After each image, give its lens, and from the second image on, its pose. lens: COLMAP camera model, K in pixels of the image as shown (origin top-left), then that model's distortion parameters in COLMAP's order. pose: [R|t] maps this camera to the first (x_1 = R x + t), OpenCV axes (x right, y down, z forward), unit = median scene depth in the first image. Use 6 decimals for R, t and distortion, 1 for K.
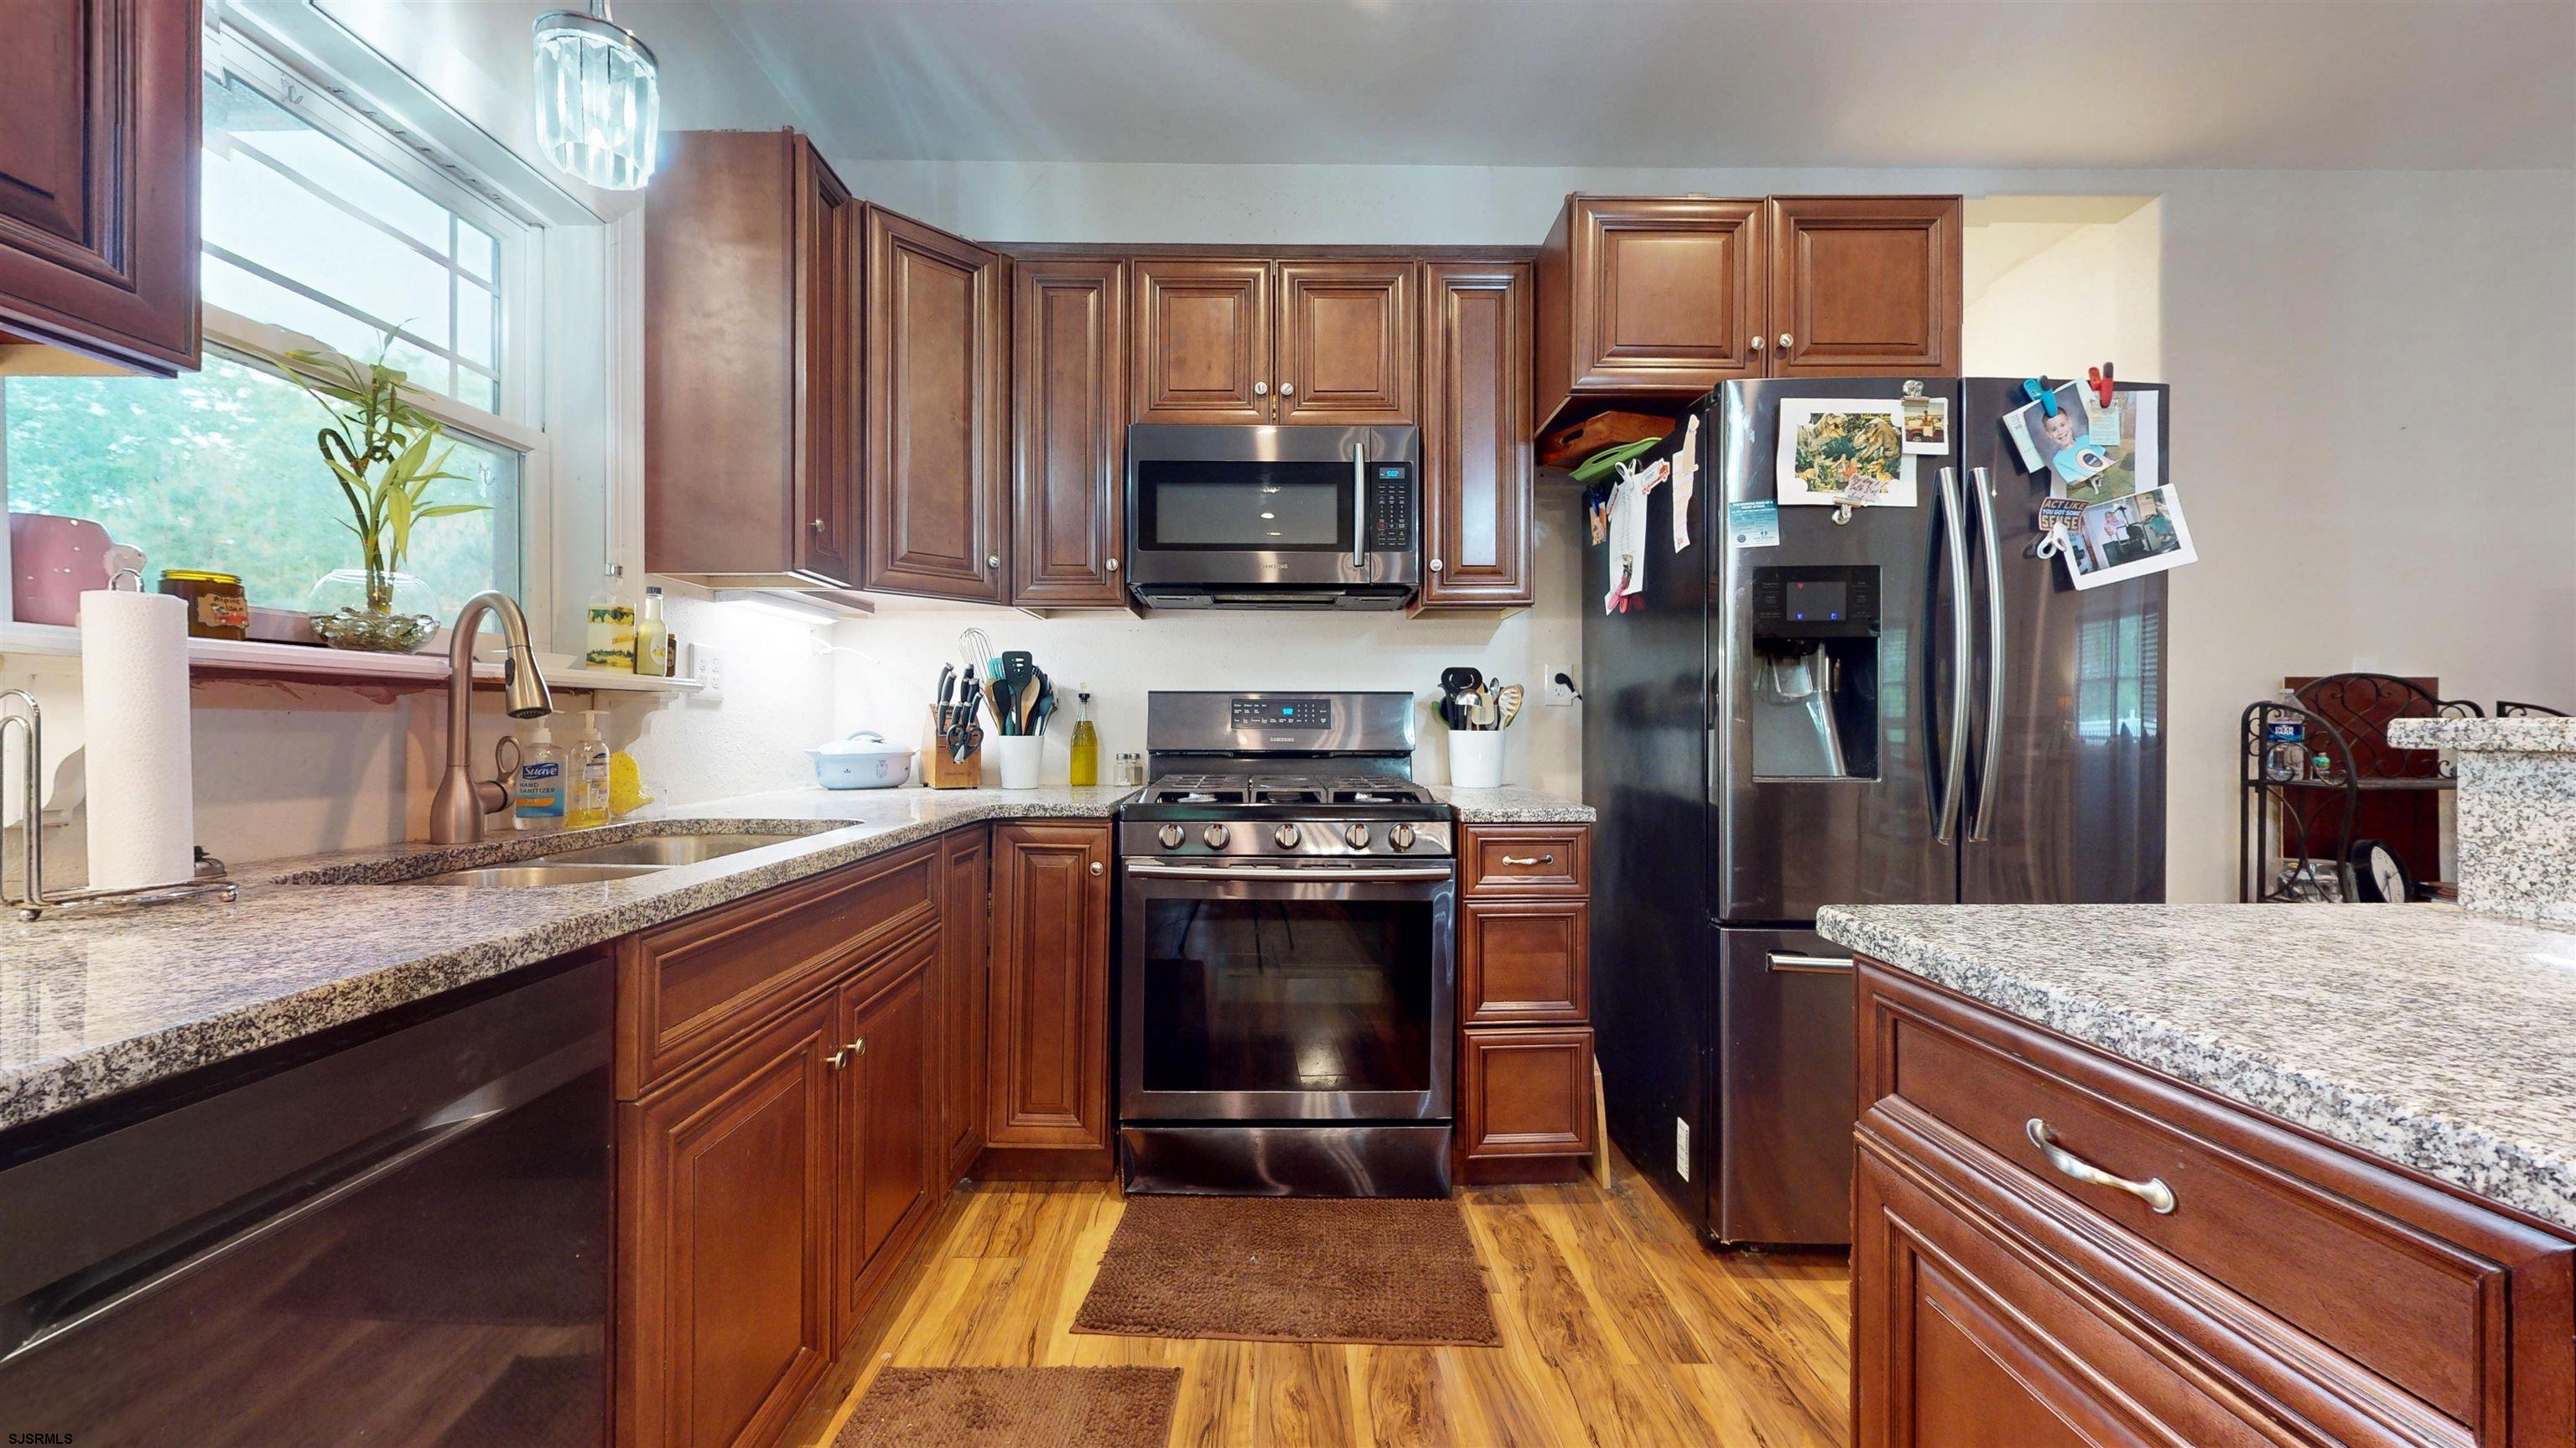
lens RADIAL K [[945.6, 0, 1278.9], [0, 945.6, 725.2], [0, 0, 1]] dist [0.001727, -0.000036]
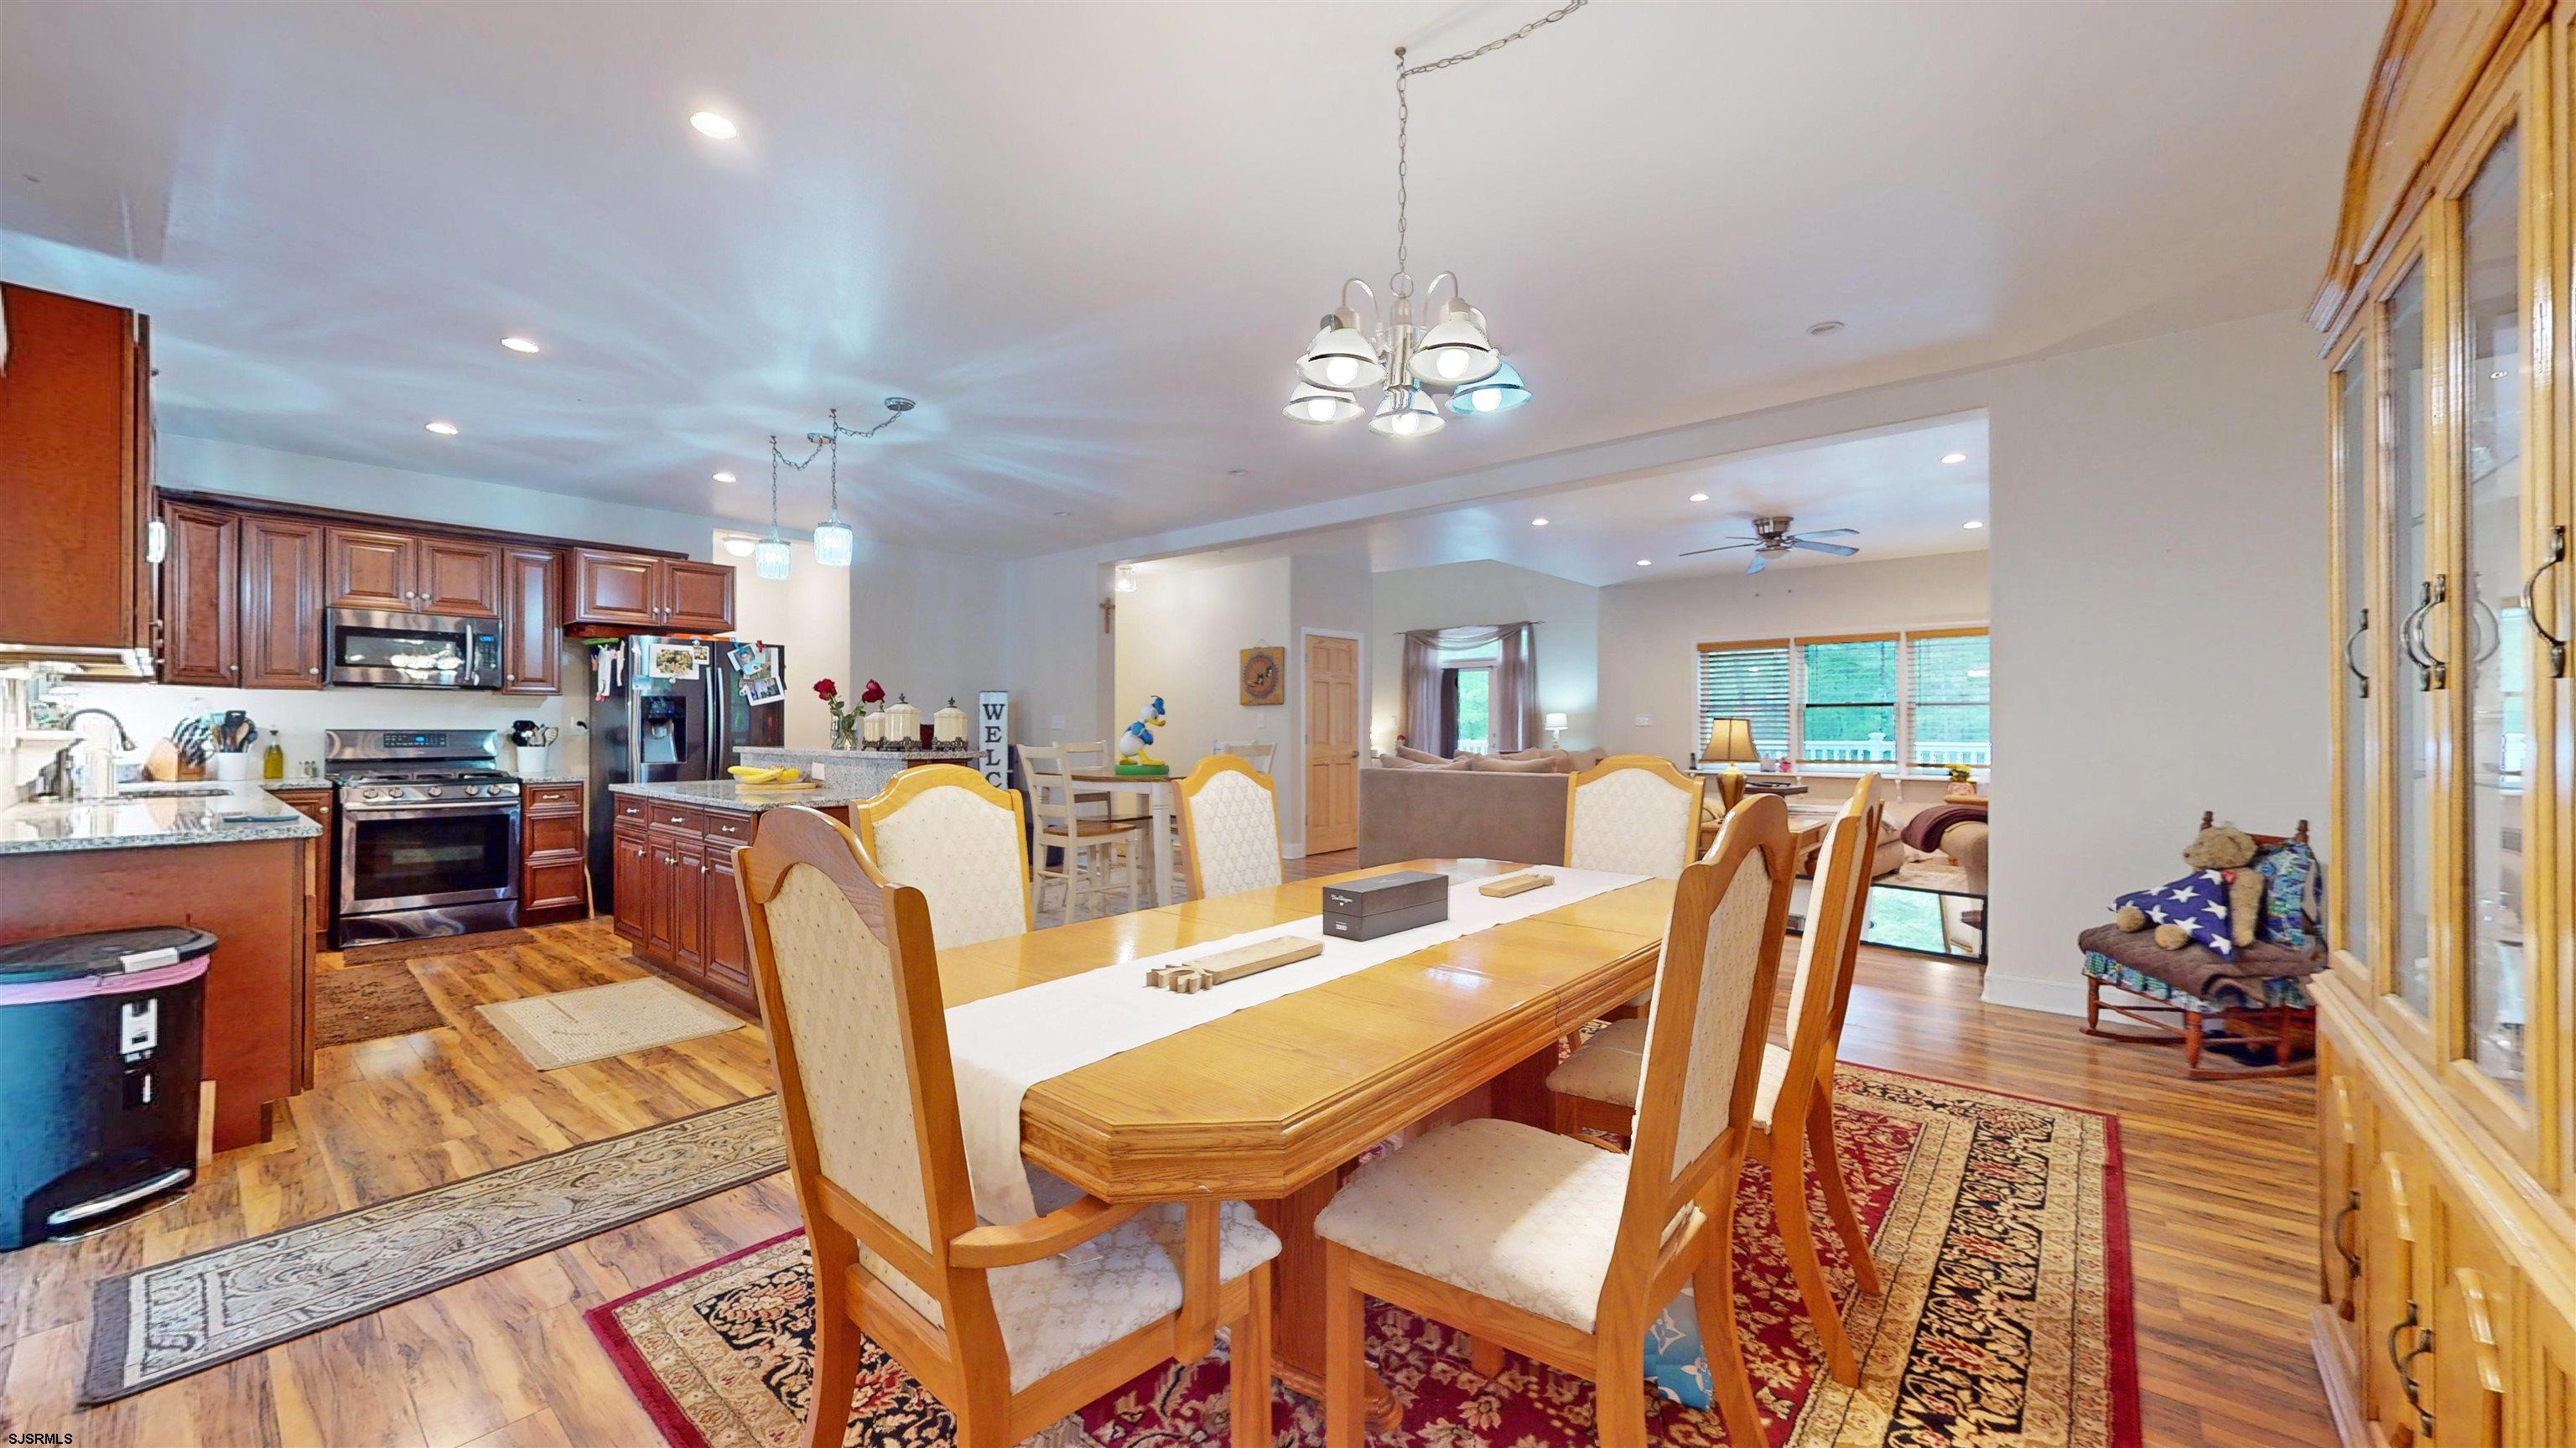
lens RADIAL K [[945.6, 0, 1286.8], [0, 945.6, 726.9], [0, 0, 1]] dist [0.001727, -0.000036]
pose [[0.648898, 0.002662, 0.760871, -0.425484], [-0.003531, 0.999994, -0.000488, -0.060208], [-0.760868, -0.002370, 0.648903, -2.283813]]
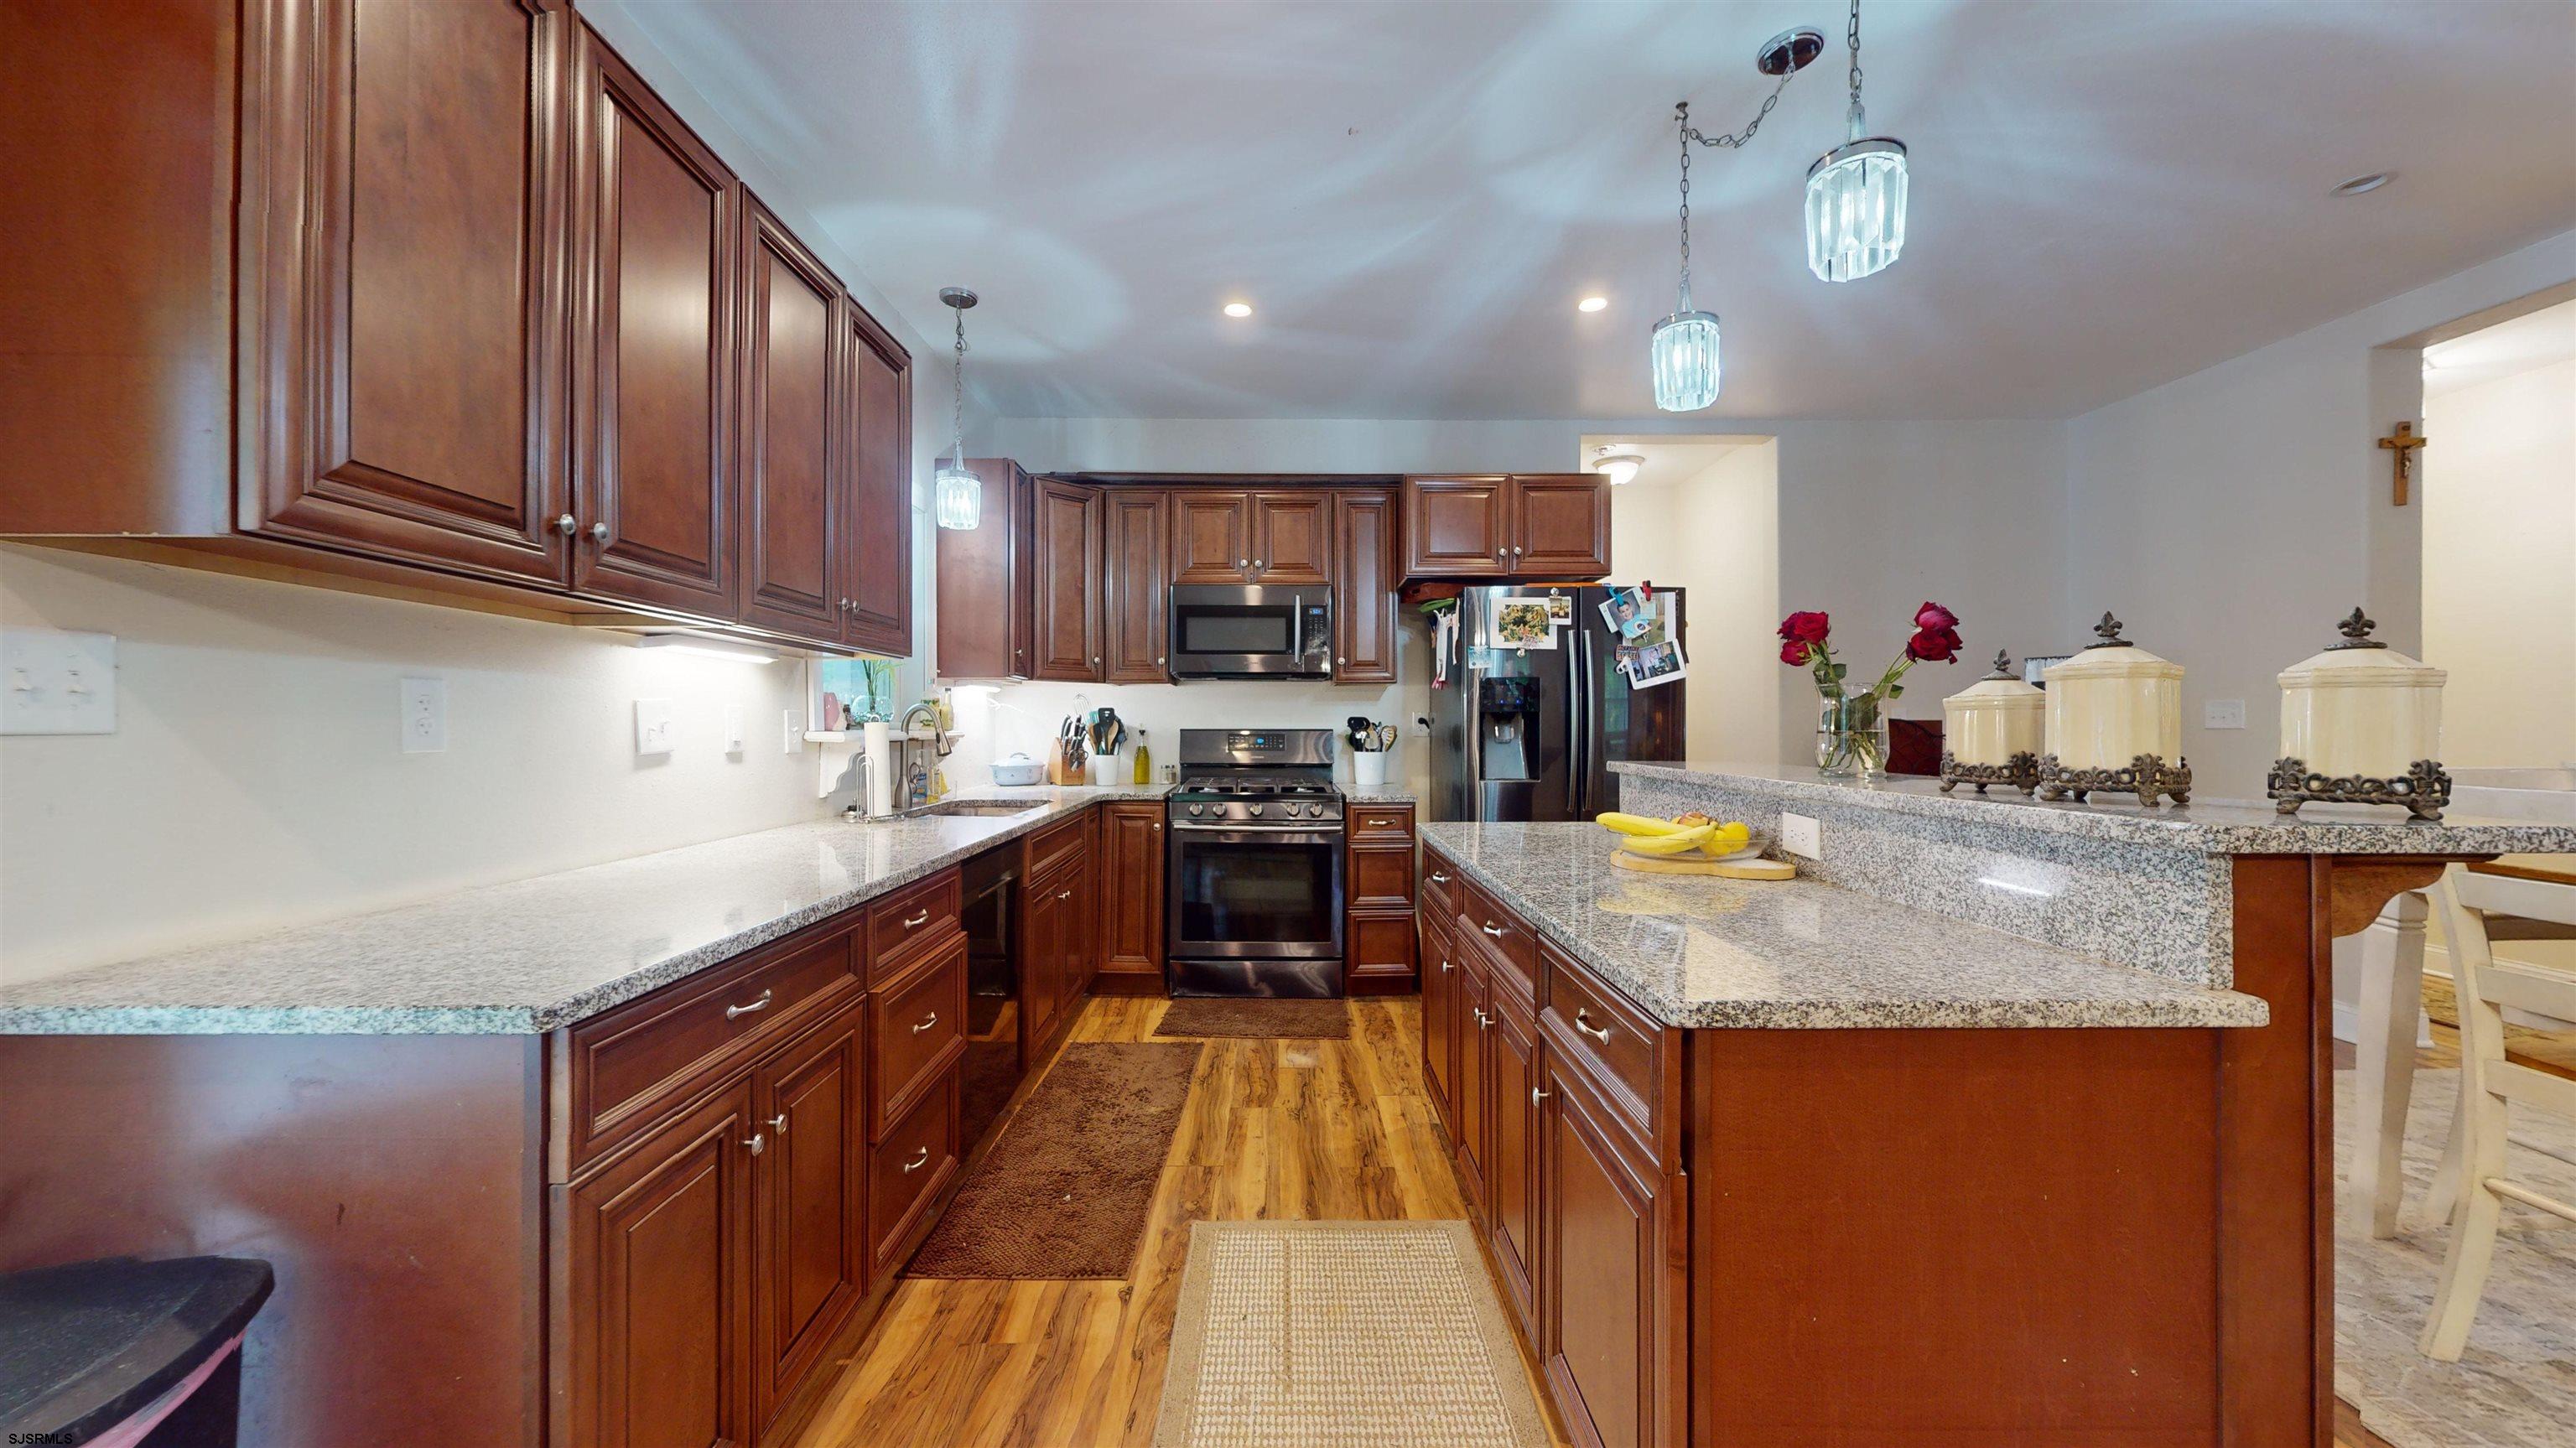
lens RADIAL K [[945.6, 0, 1284.7], [0, 945.6, 725.9], [0, 0, 1]] dist [0.001727, -0.000036]
pose [[0.999993, 0.000017, 0.003845, 0.058310], [-0.000026, 0.999997, 0.002514, -0.057635], [-0.003845, -0.002514, 0.999989, -0.909634]]
